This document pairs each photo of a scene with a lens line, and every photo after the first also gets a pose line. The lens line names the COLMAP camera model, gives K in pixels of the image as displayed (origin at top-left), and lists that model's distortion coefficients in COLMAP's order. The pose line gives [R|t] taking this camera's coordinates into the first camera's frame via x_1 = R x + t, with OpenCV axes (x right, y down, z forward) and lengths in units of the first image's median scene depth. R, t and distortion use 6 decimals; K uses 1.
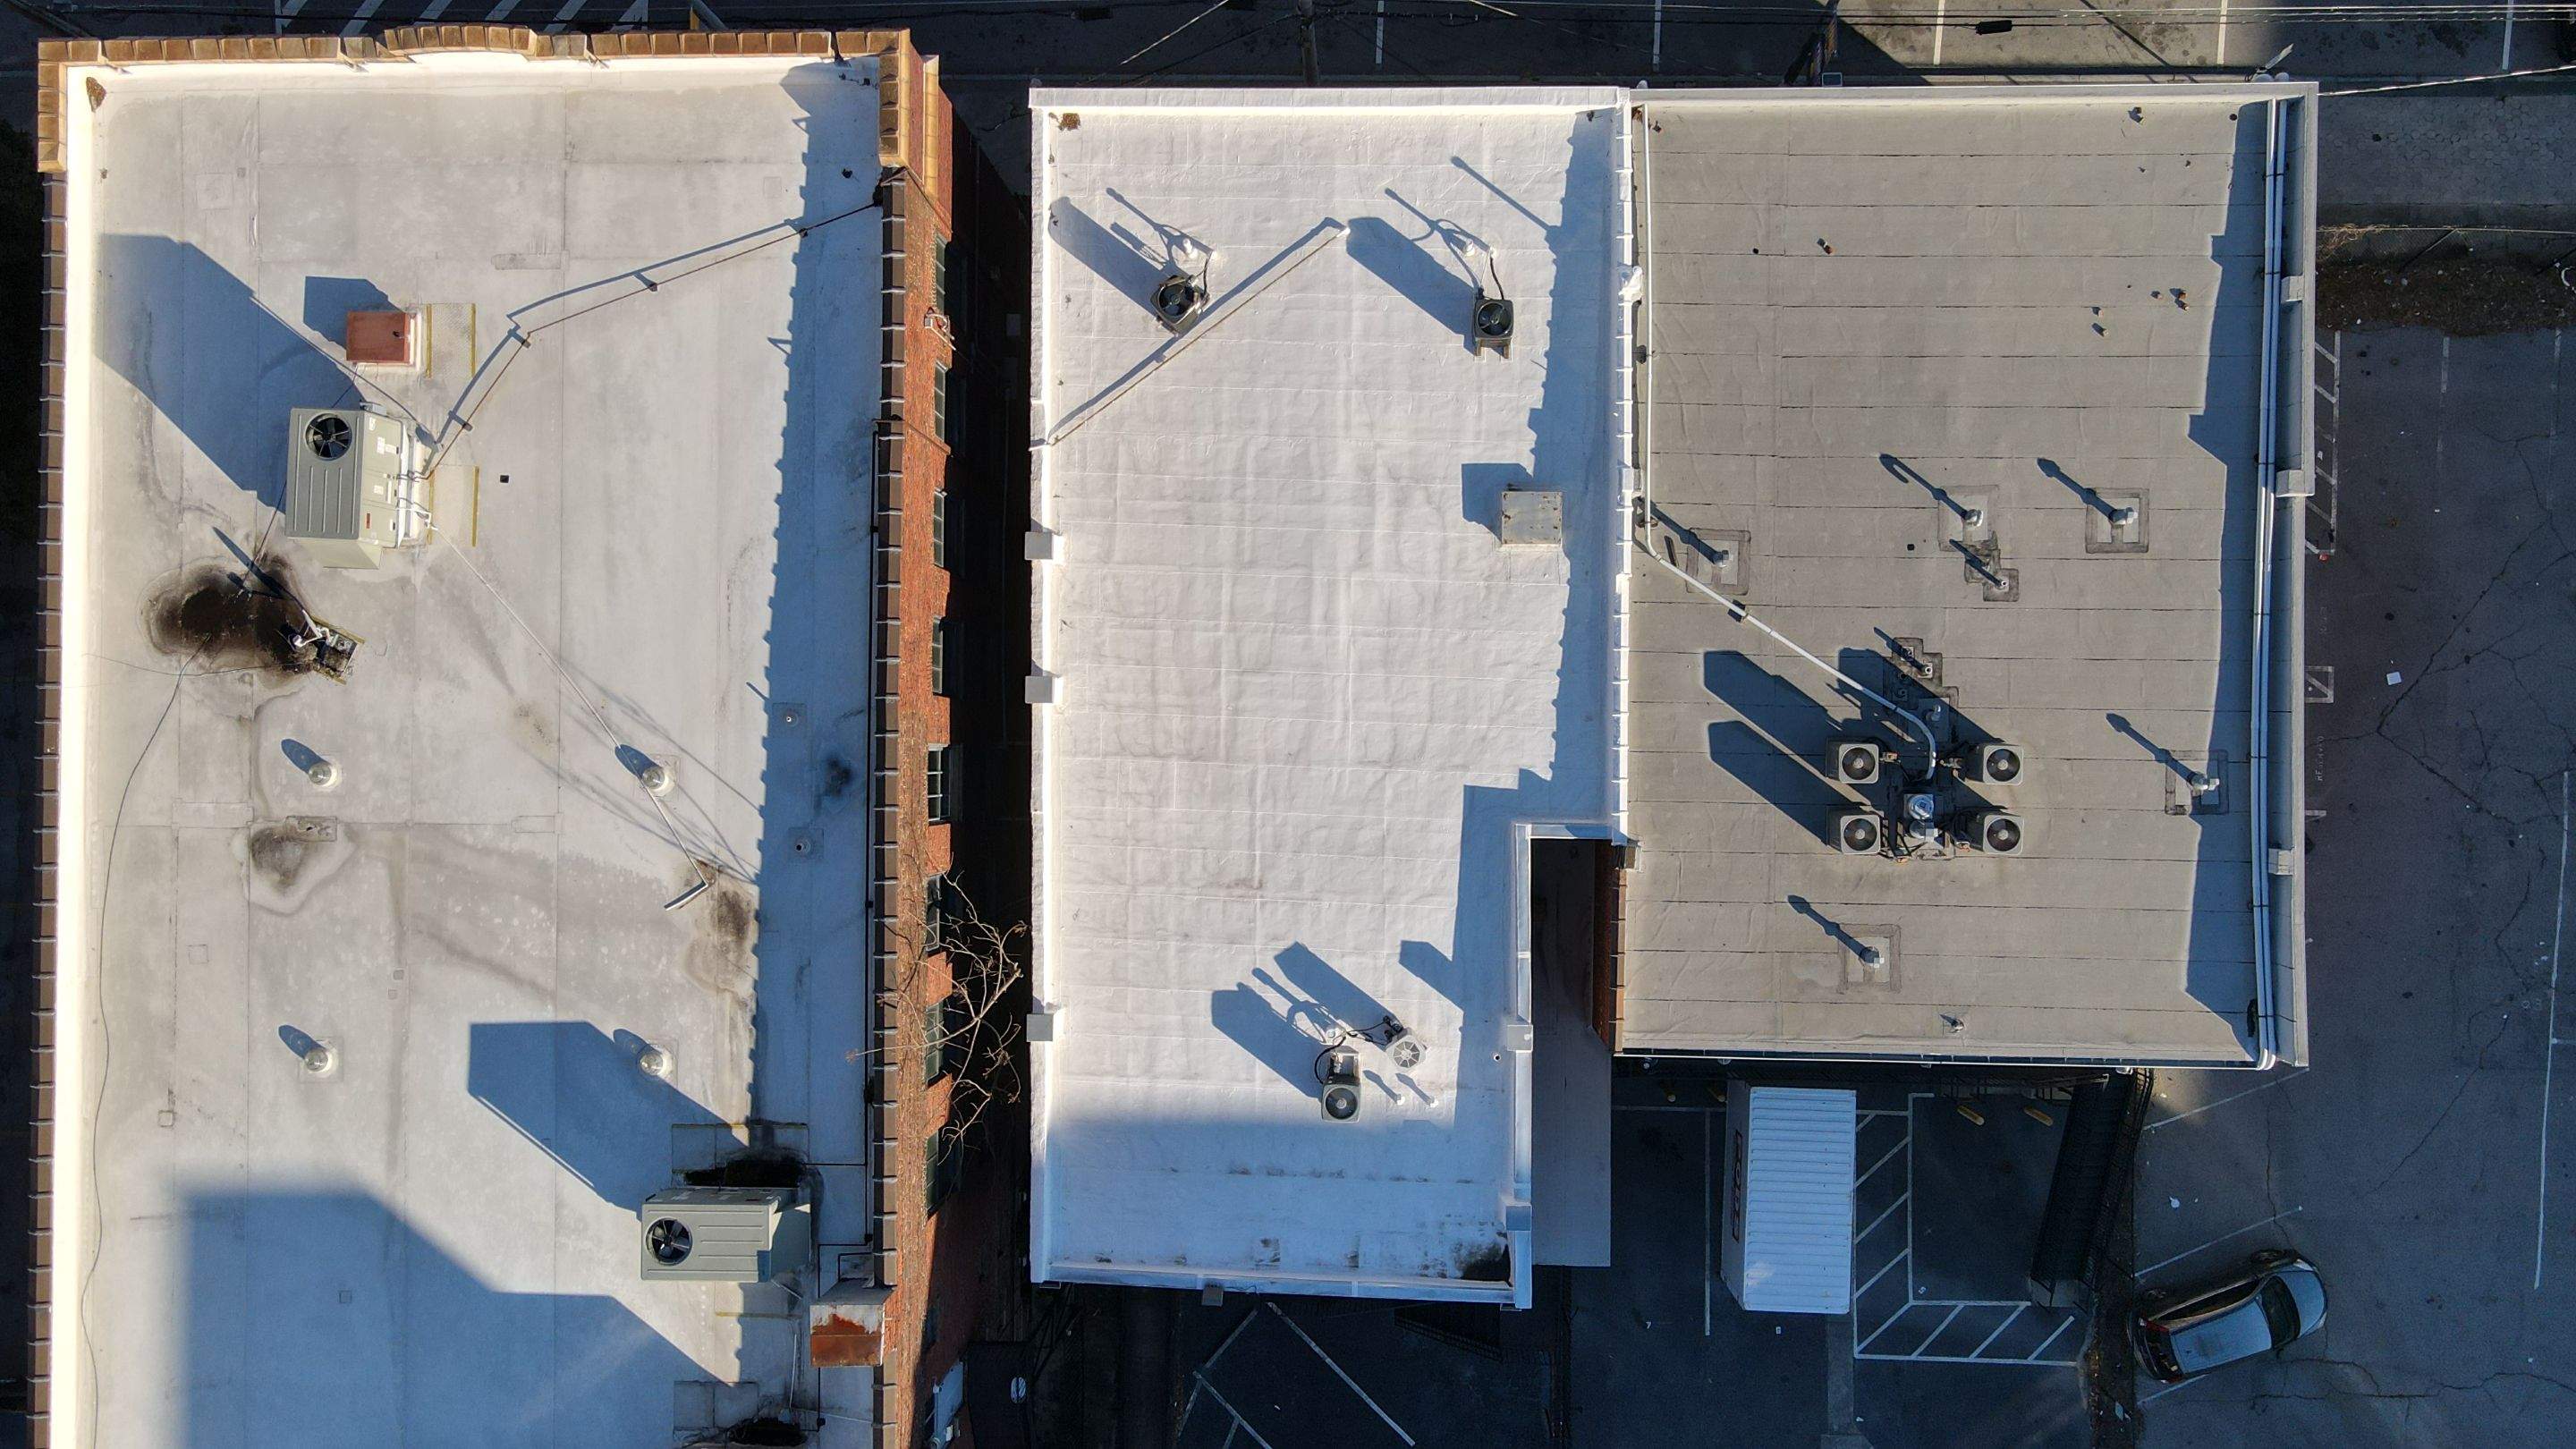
lens RADIAL K [[1924.3, 0, 1293.8], [0, 1924.3, 722.4], [0, 0, 1]] dist [0.011113, 0.009921]
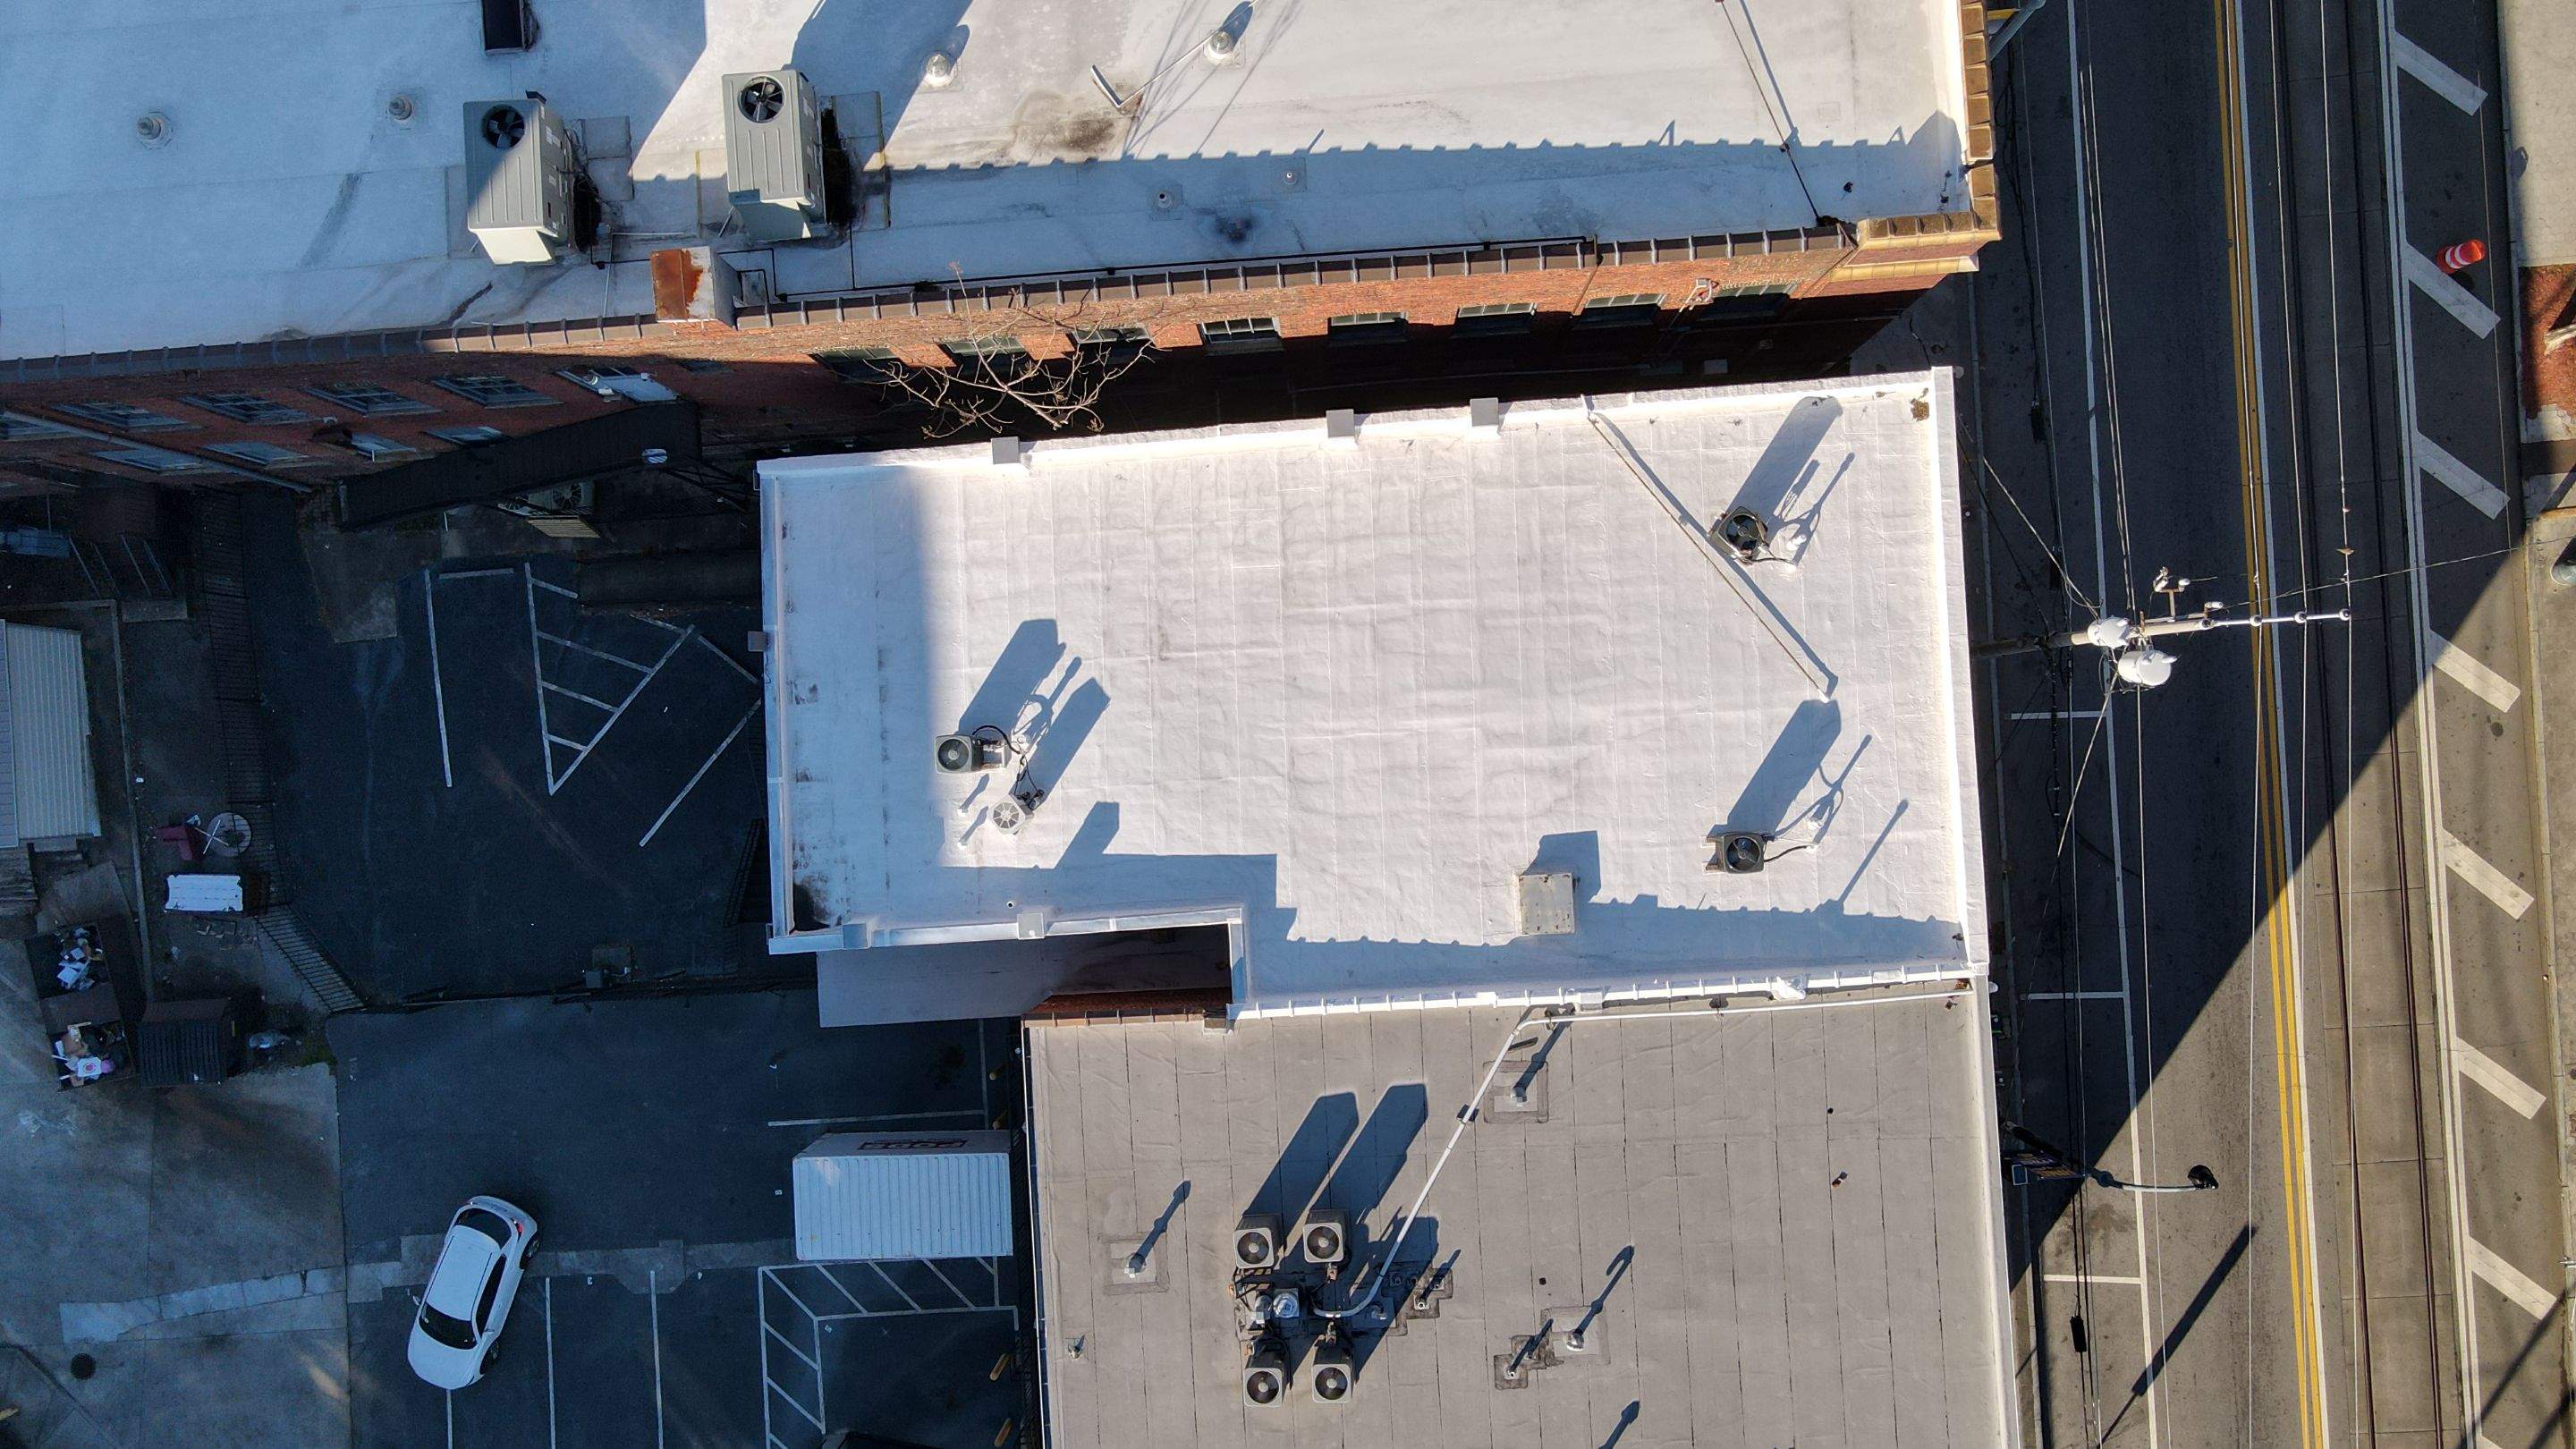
lens RADIAL K [[1924.3, 0, 1293.8], [0, 1924.3, 722.4], [0, 0, 1]] dist [0.011113, 0.009921]
pose [[0.071190, 0.997113, 0.026408, -0.006252], [-0.996262, 0.069780, 0.050918, -0.033083], [0.048929, -0.029934, 0.998354, -0.000902]]
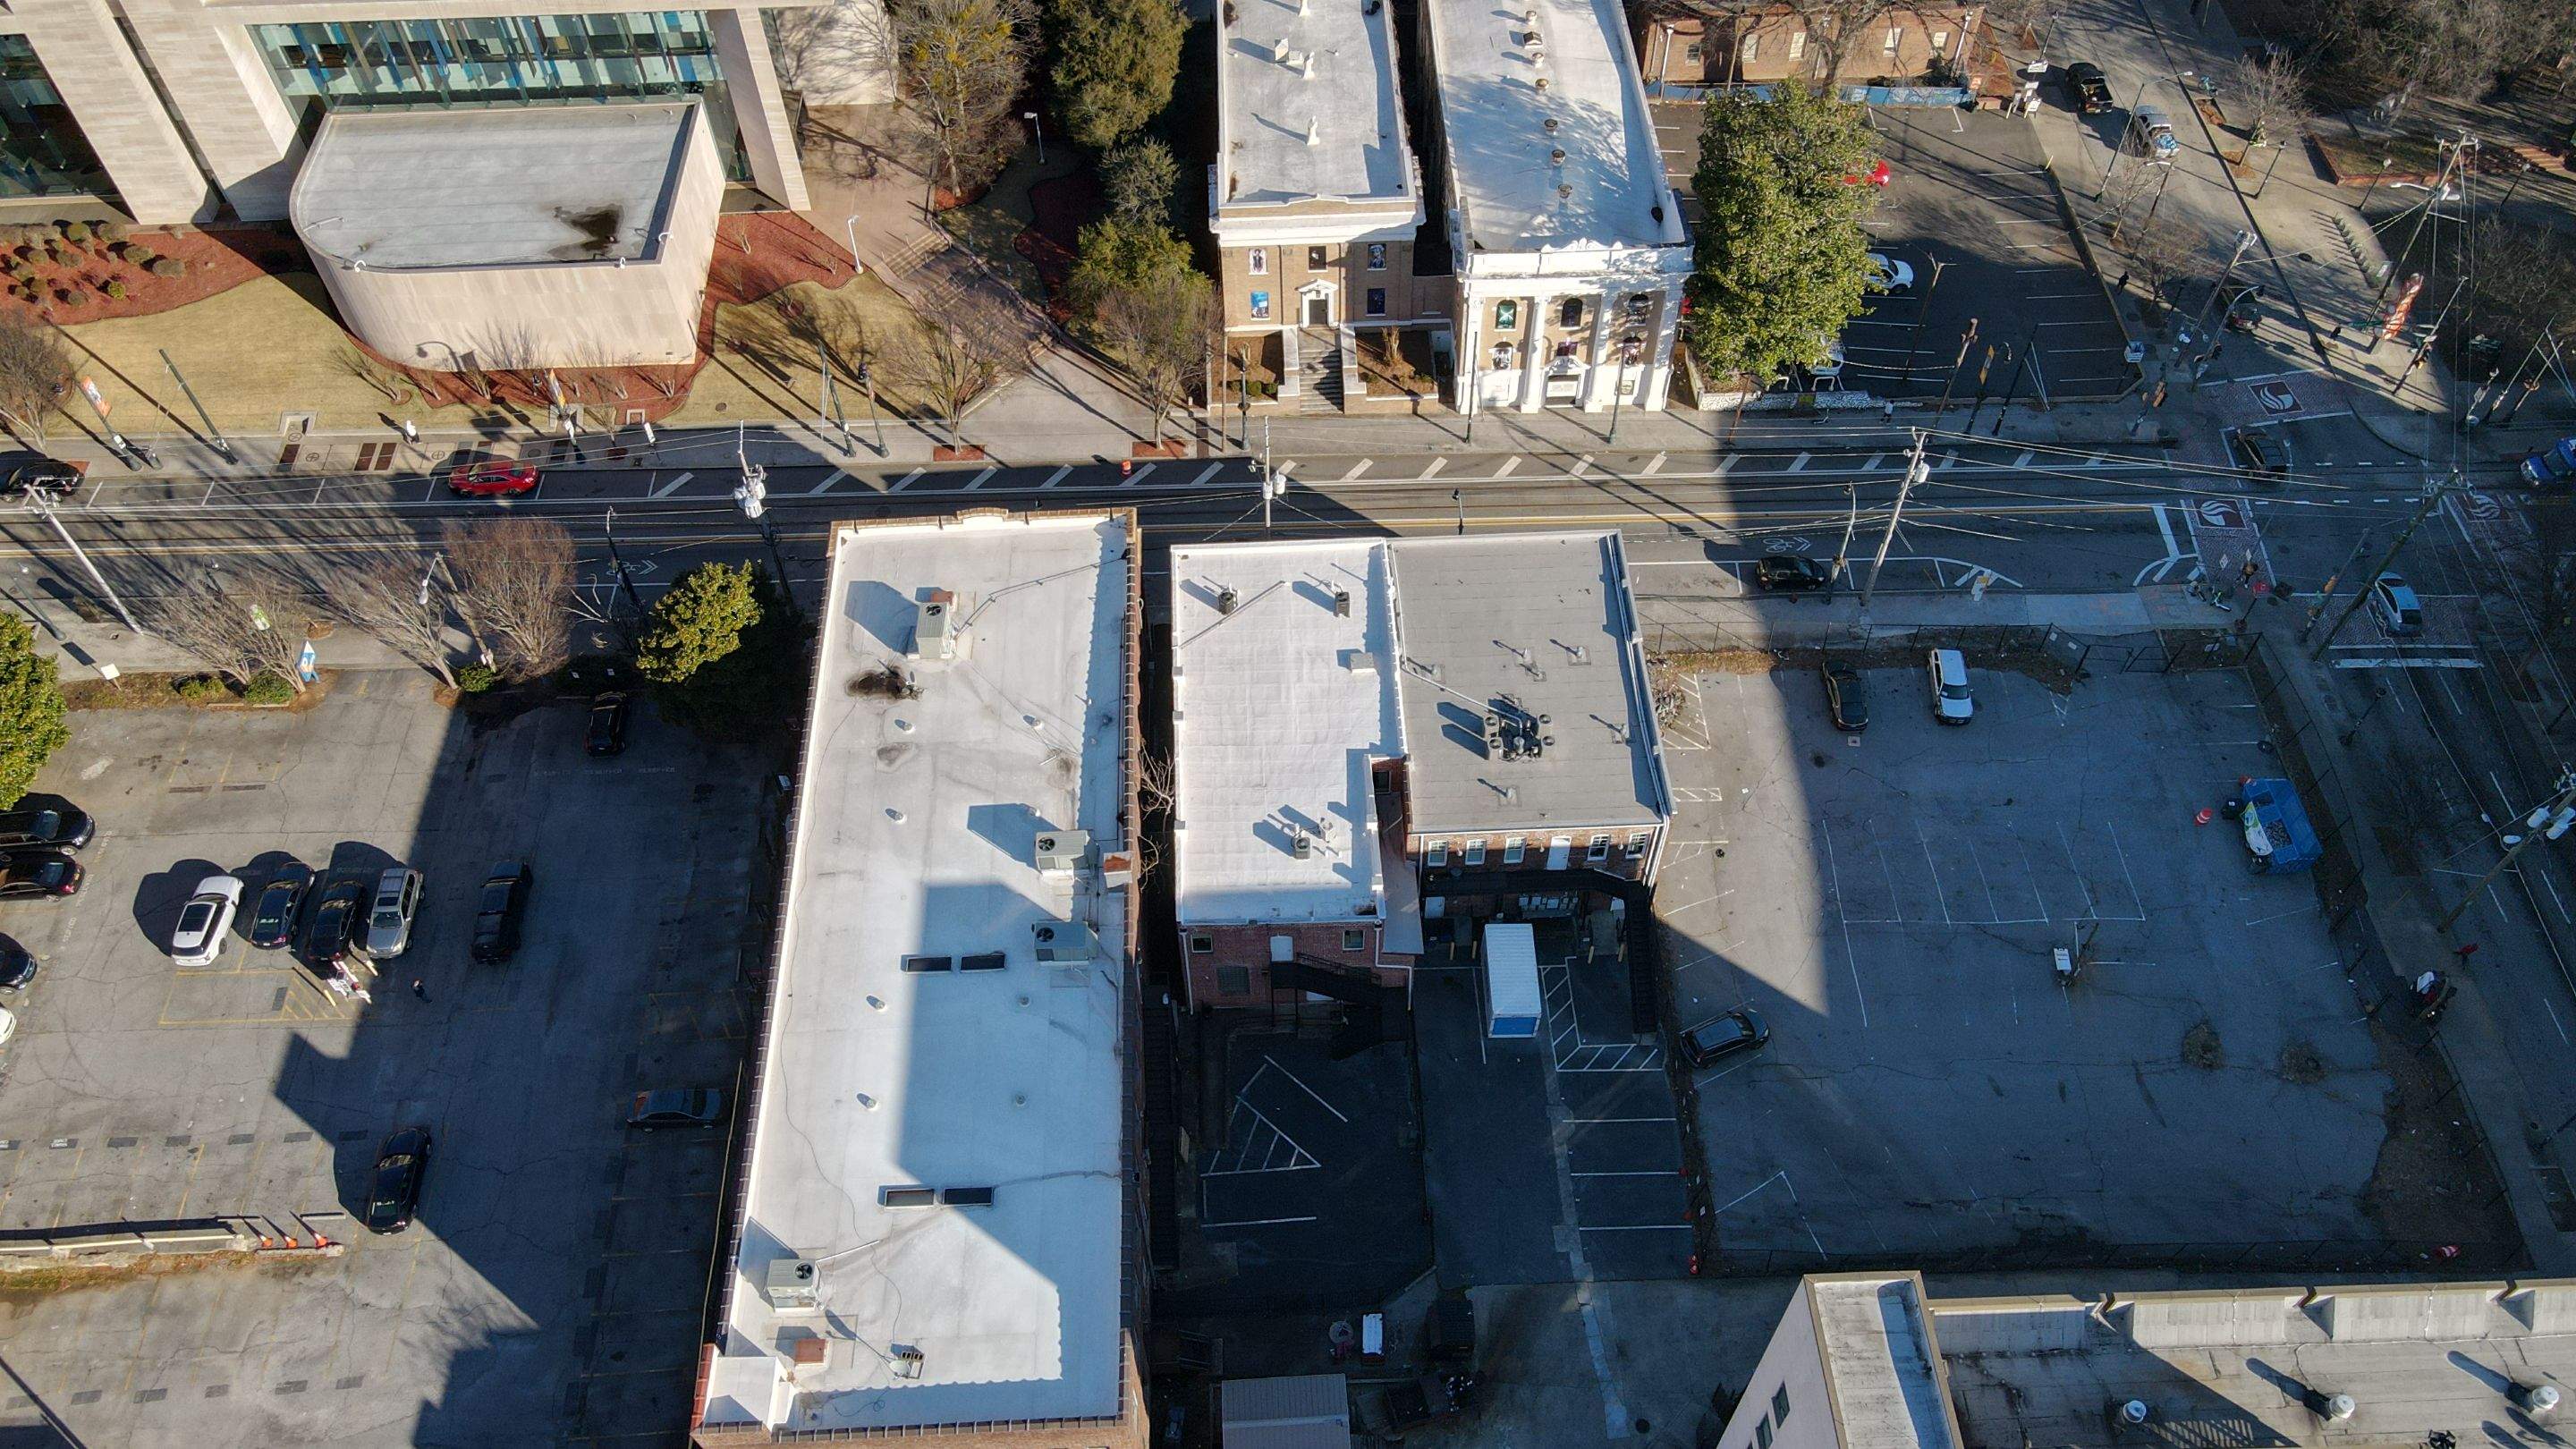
lens RADIAL K [[1924.3, 0, 1293.8], [0, 1924.3, 722.4], [0, 0, 1]] dist [0.011113, 0.009921]
pose [[0.998133, -0.019672, 0.057828, -0.126393], [0.050759, 0.793761, -0.606108, 1.570737], [-0.033978, 0.607912, 0.793277, -1.056771]]
